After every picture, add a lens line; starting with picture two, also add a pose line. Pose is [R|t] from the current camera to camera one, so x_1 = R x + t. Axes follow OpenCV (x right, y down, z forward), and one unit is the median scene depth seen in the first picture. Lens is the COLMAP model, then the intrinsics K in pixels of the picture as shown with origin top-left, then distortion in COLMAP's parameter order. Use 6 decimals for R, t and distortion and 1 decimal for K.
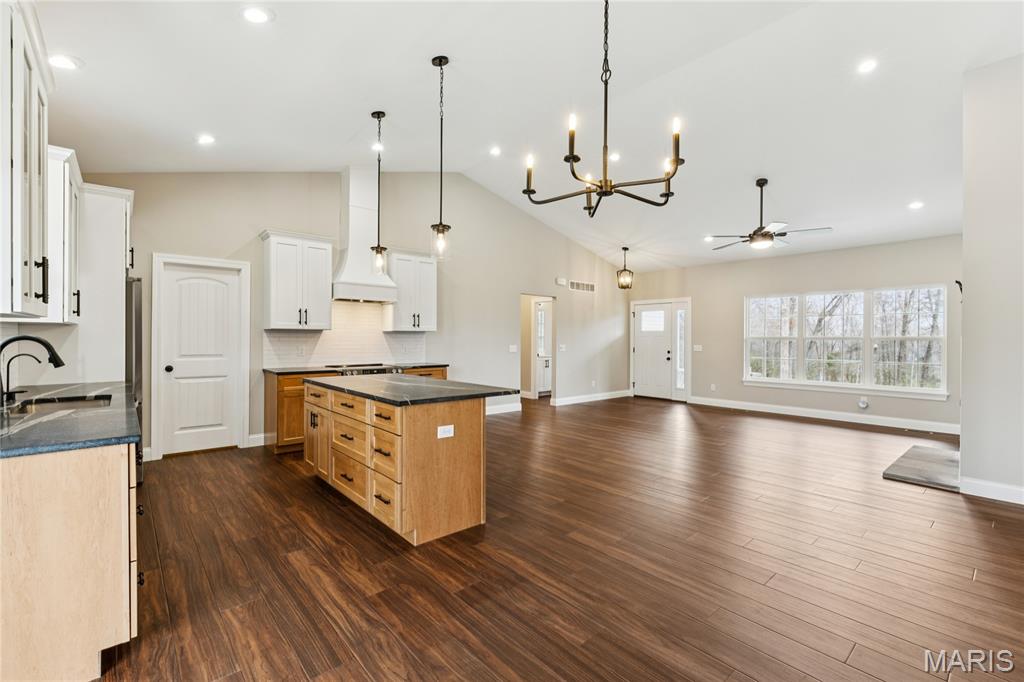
lens RADIAL K [[452.4, 0, 510.5], [0, 452.4, 345.2], [0, 0, 1]] dist [-0.002422, 0.000037]
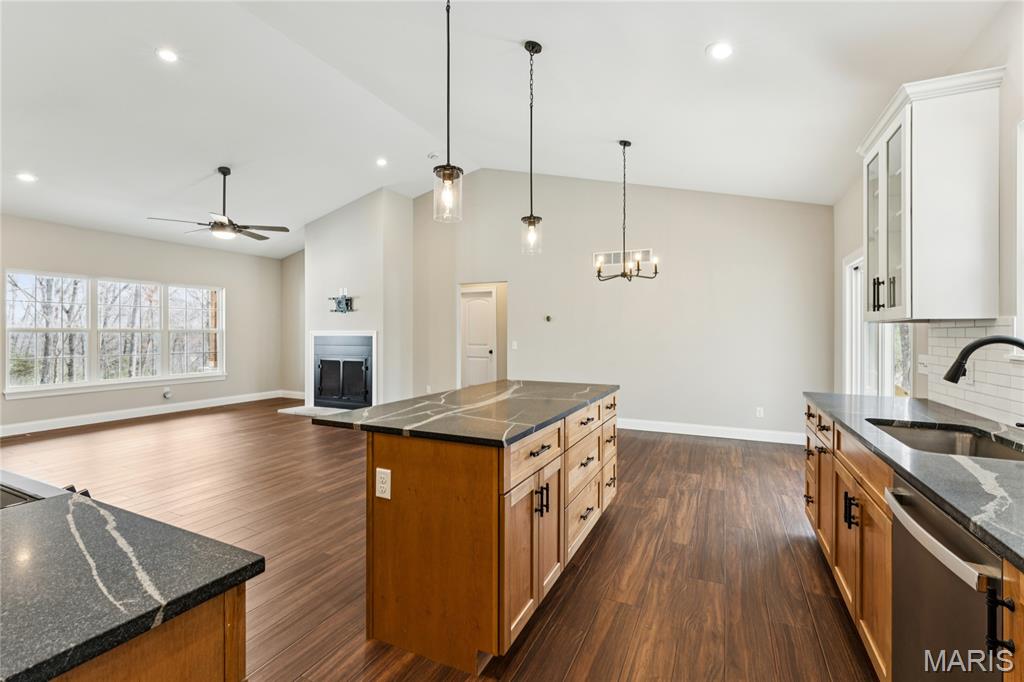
lens RADIAL K [[452.4, 0, 517.0], [0, 452.4, 340.8], [0, 0, 1]] dist [-0.002422, 0.000037]
pose [[-0.409024, -0.029754, 0.912039, -0.625919], [0.013283, 0.999168, 0.038553, -0.026281], [-0.912427, 0.027884, -0.408288, 0.871513]]
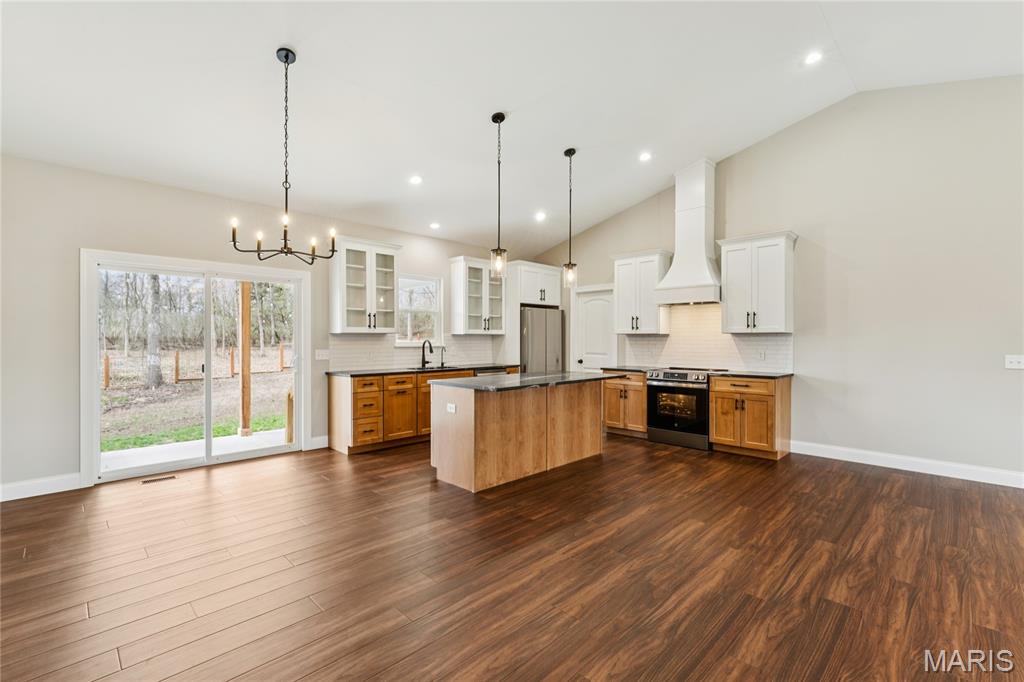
lens RADIAL K [[452.4, 0, 516.2], [0, 452.4, 340.9], [0, 0, 1]] dist [-0.002422, 0.000037]
pose [[0.077660, -0.006327, -0.996960, 0.664960], [-0.018556, 0.999797, -0.007790, -0.002268], [0.996807, 0.019104, 0.077527, 0.586404]]
